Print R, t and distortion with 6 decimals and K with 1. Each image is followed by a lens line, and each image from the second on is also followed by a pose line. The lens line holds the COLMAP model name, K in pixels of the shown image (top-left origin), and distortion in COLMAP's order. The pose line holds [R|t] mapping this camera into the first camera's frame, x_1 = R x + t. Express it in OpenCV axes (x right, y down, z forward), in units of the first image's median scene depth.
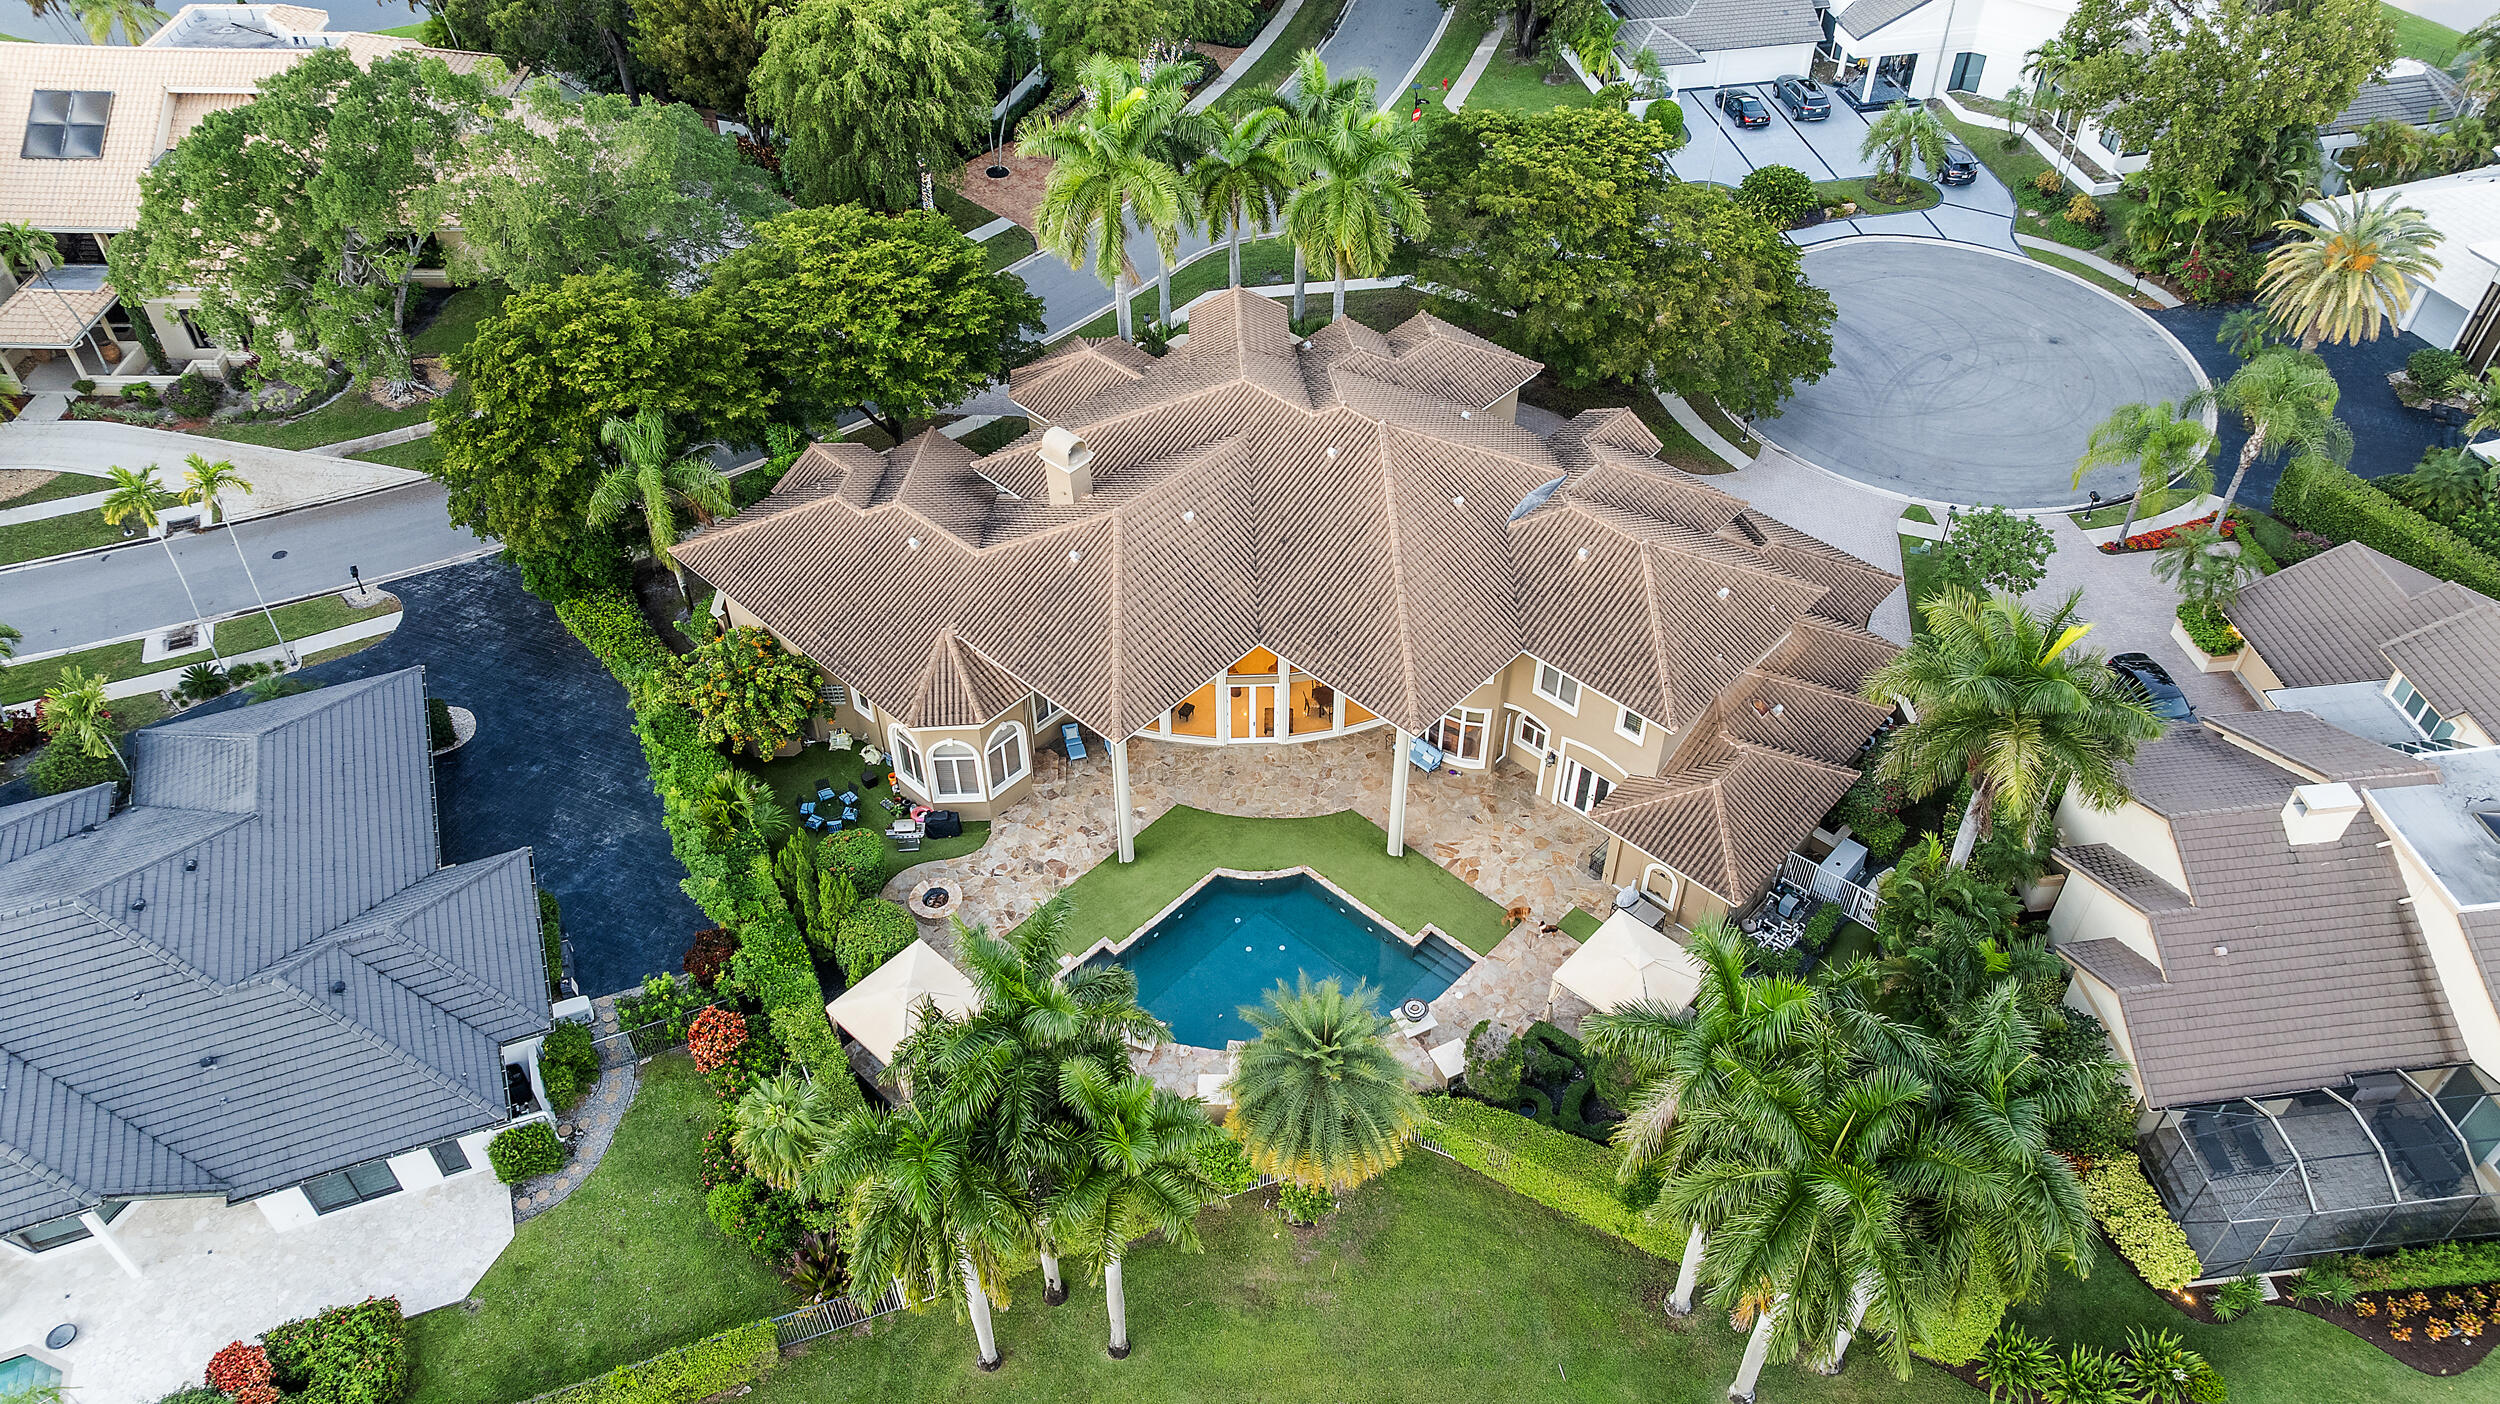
lens RADIAL K [[1755.4, 0, 1248.1], [0, 1755.4, 670.4], [0, 0, 1]] dist [-0.021906, 0.038878]
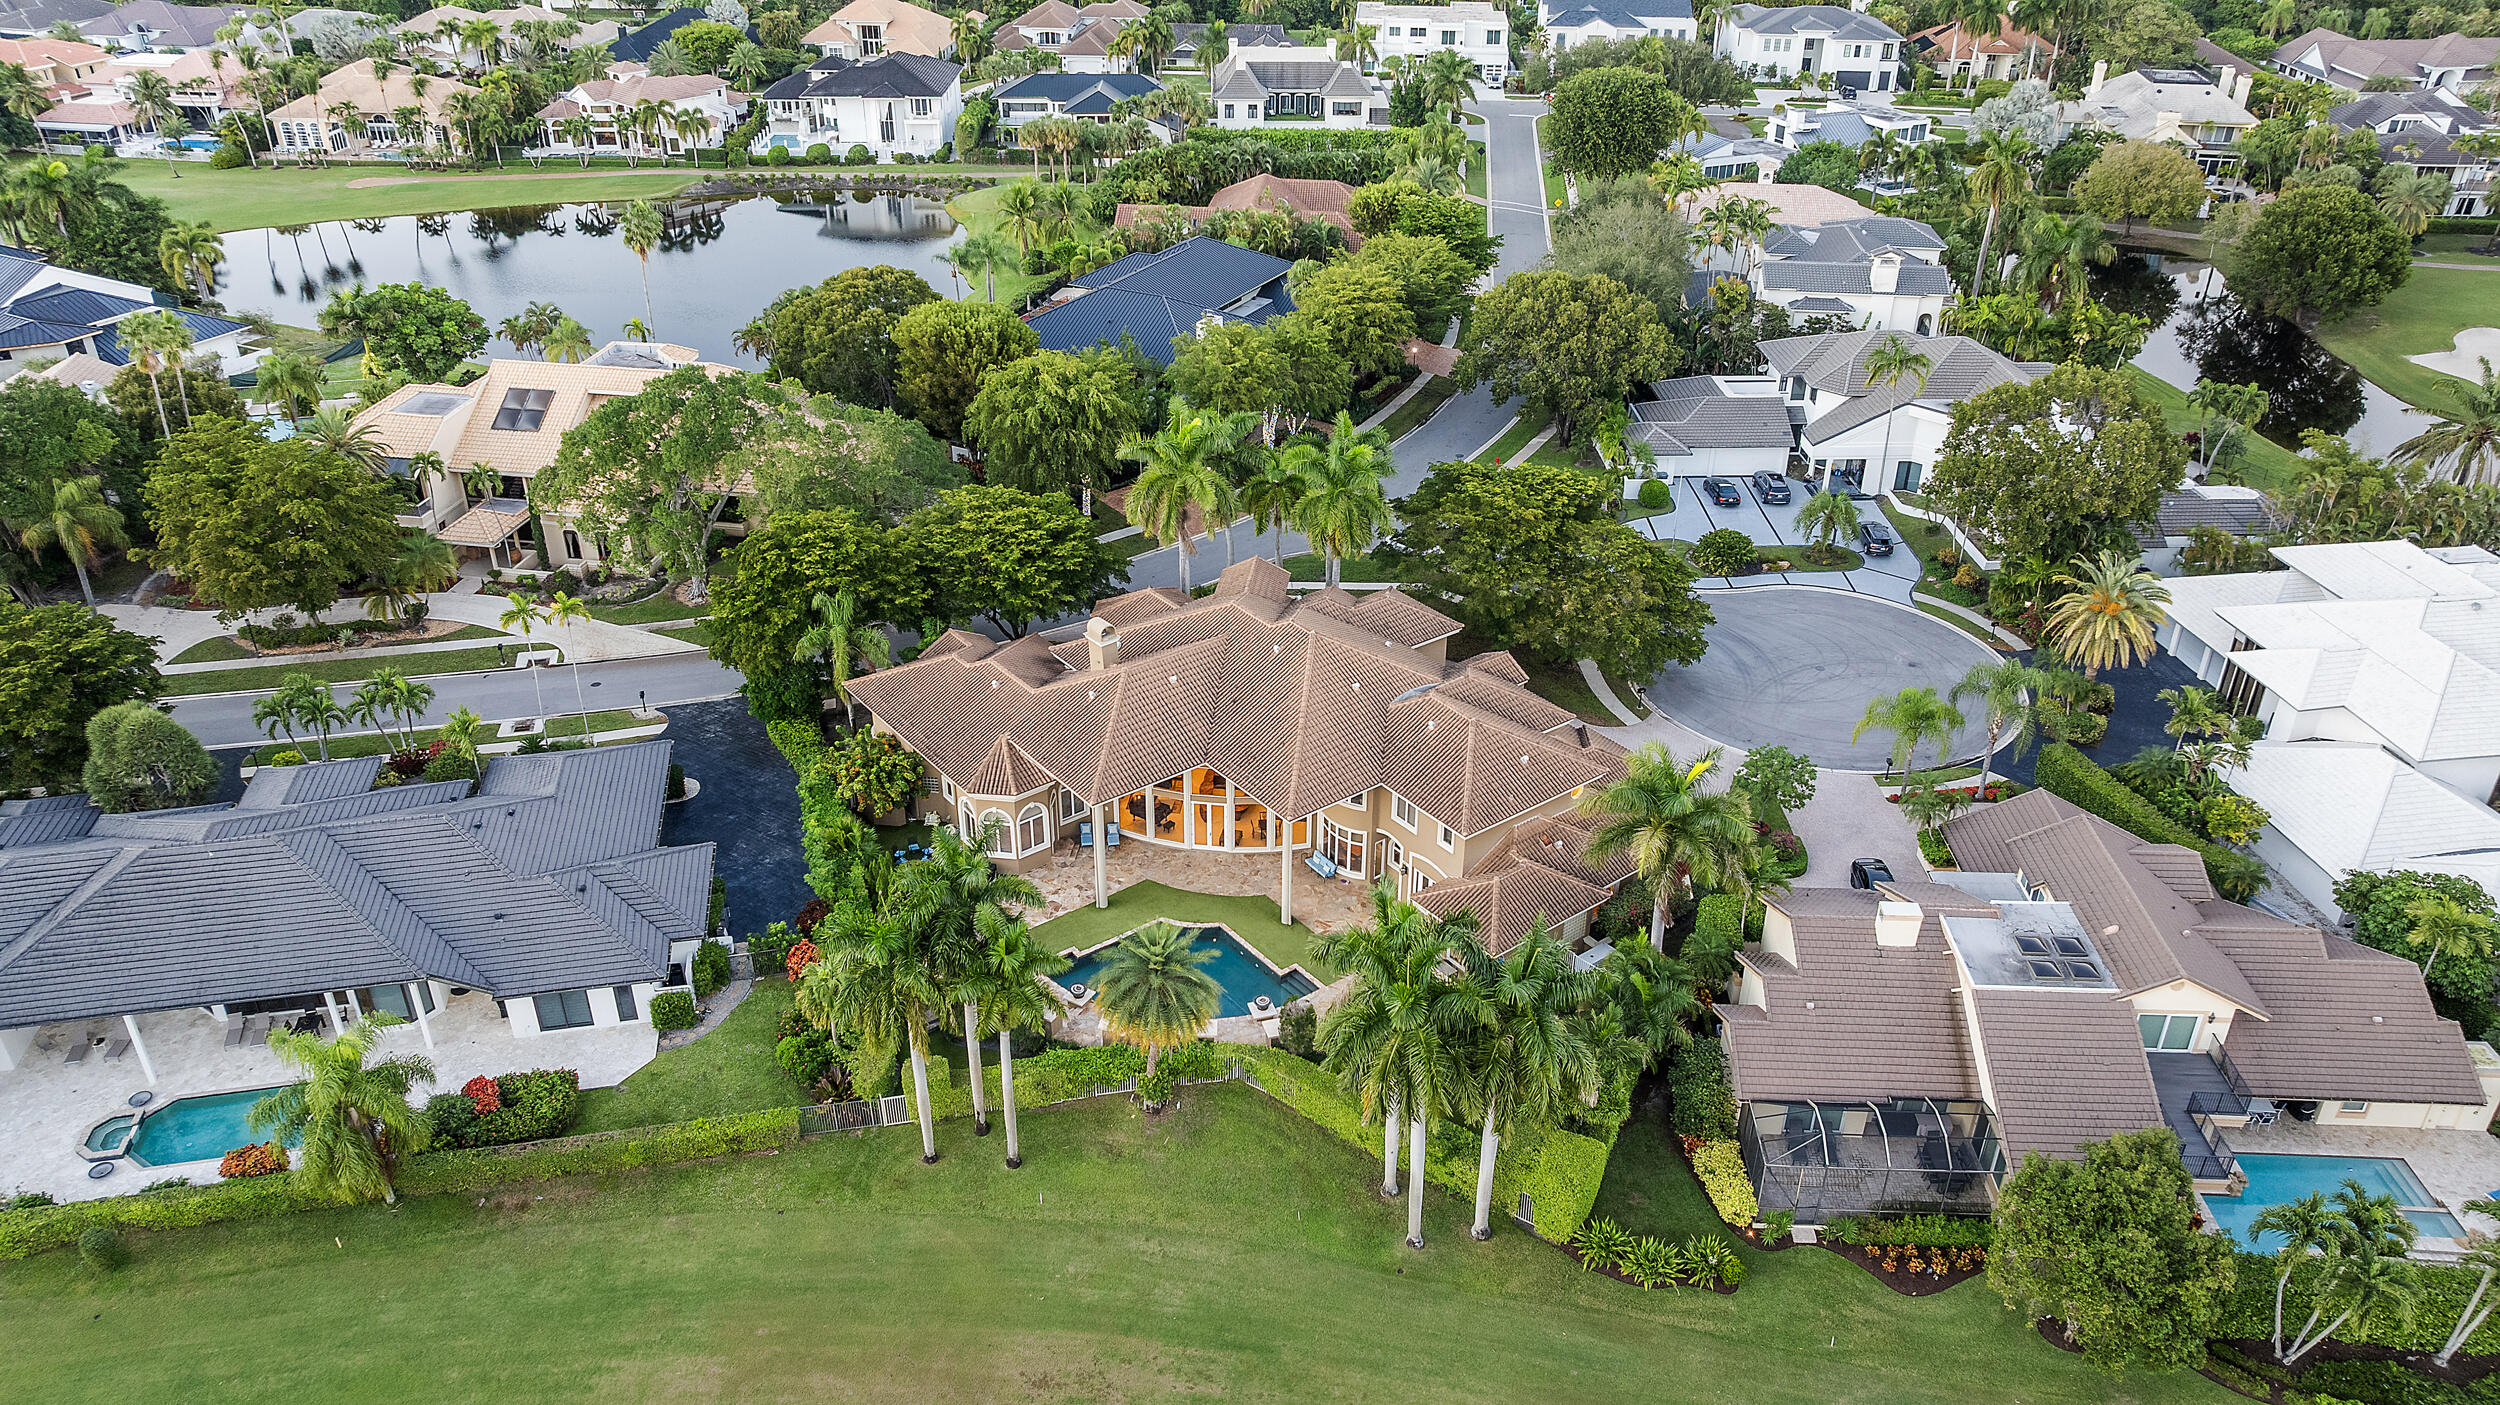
lens RADIAL K [[1786.2, 0, 1250.0], [0, 1786.2, 702.5], [0, 0, 1]] dist [0.030549, 0.000128]
pose [[0.983392, 0.088254, -0.158590, 0.239258], [-0.121508, 0.969230, -0.214079, 0.218063], [0.134817, 0.229794, 0.963857, -0.394612]]
